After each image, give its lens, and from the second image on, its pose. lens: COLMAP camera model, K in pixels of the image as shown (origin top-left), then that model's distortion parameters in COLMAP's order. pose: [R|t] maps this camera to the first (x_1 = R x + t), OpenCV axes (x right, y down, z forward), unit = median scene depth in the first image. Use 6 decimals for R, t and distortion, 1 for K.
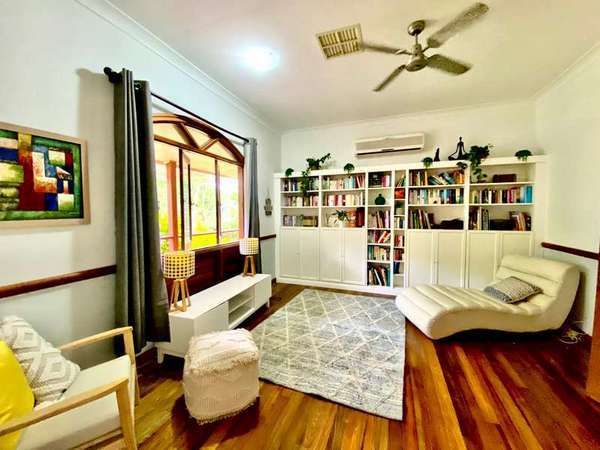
lens RADIAL K [[242.5, 0, 298.8], [0, 242.5, 223.3], [0, 0, 1]] dist [-0.002443, -0.003184]
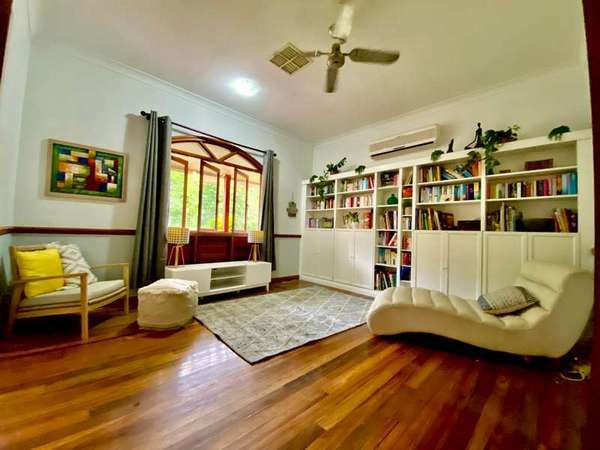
lens RADIAL K [[242.5, 0, 302.1], [0, 242.5, 224.5], [0, 0, 1]] dist [-0.002443, -0.003184]
pose [[0.905793, 0.023093, -0.423091, 0.503893], [-0.060330, 0.995369, -0.074833, 0.108380], [0.419403, 0.093308, 0.902992, 0.002586]]
